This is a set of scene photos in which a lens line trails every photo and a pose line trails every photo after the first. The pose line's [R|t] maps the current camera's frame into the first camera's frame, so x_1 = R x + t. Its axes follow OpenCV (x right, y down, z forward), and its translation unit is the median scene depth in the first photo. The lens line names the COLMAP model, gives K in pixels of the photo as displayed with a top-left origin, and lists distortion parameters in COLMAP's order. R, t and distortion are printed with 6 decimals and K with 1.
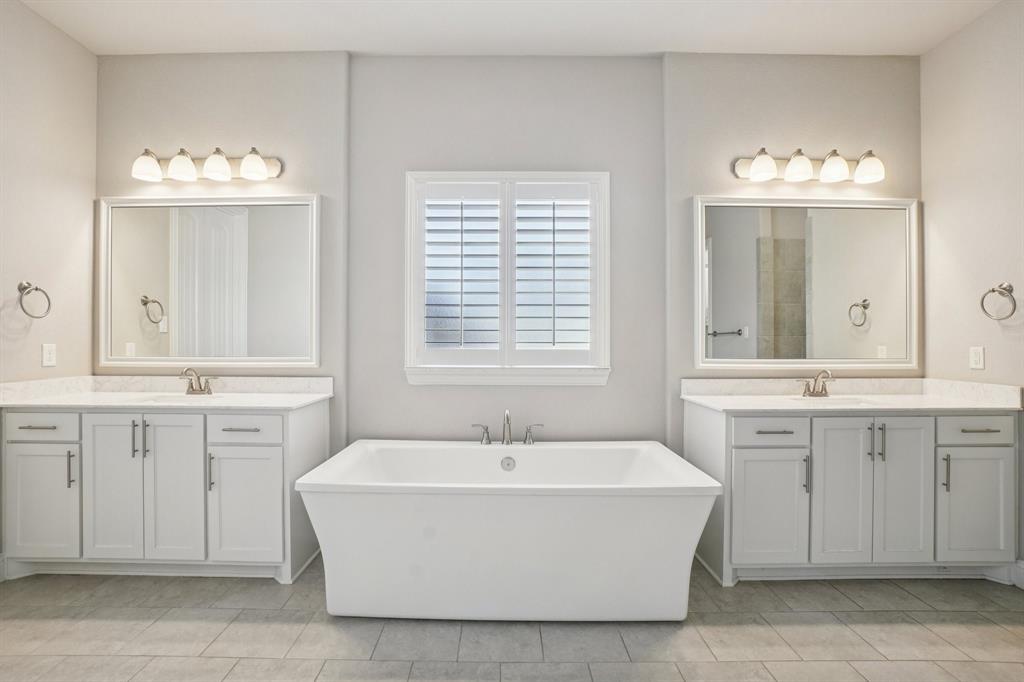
lens RADIAL K [[480.0, 0, 506.5], [0, 480.0, 340.2], [0, 0, 1]] dist [-0.043840, 0.018335]
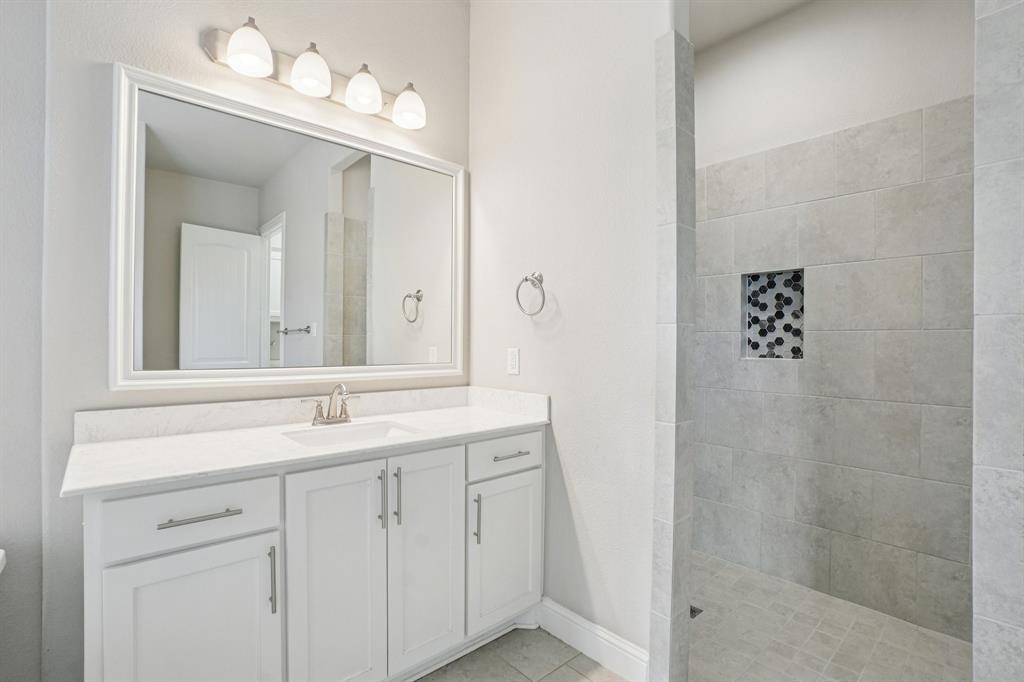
lens RADIAL K [[469.6, 0, 496.1], [0, 469.6, 347.1], [0, 0, 1]] dist [-0.056170, 0.019192]
pose [[0.760739, -0.001735, 0.649056, 0.409516], [-0.007576, 0.999905, 0.011553, 0.002573], [-0.649014, -0.013706, 0.760653, 0.357507]]
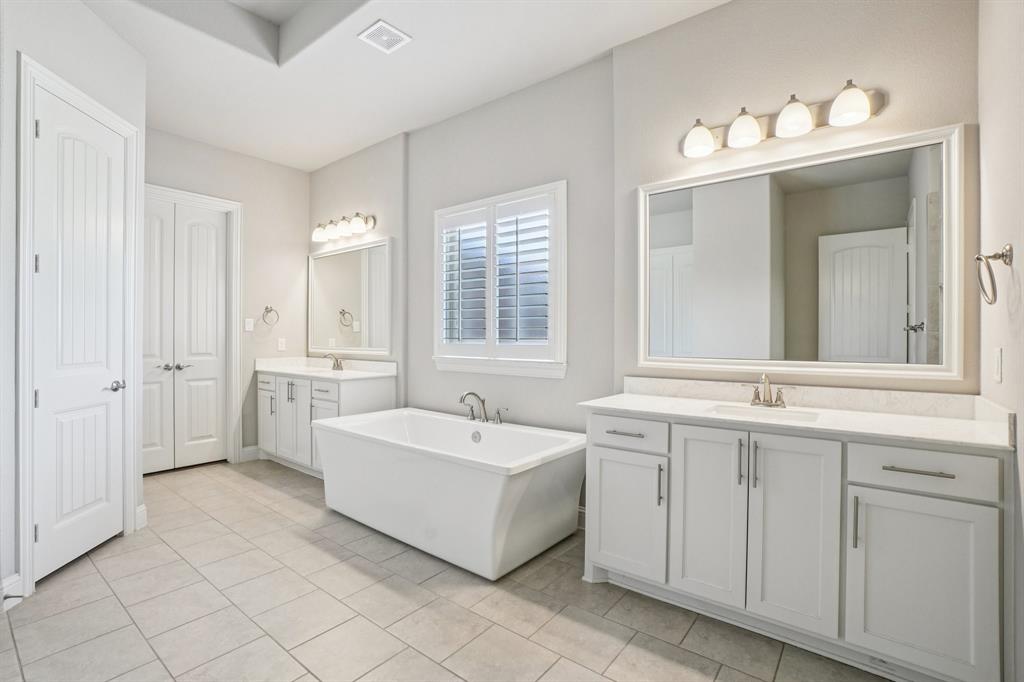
lens RADIAL K [[473.7, 0, 500.9], [0, 473.7, 337.3], [0, 0, 1]] dist [-0.025330, 0.000614]
pose [[0.779420, 0.001303, -0.626500, 0.813687], [-0.001637, 0.999999, 0.000043, 0.001132], [0.626500, 0.000992, 0.779421, 0.087305]]
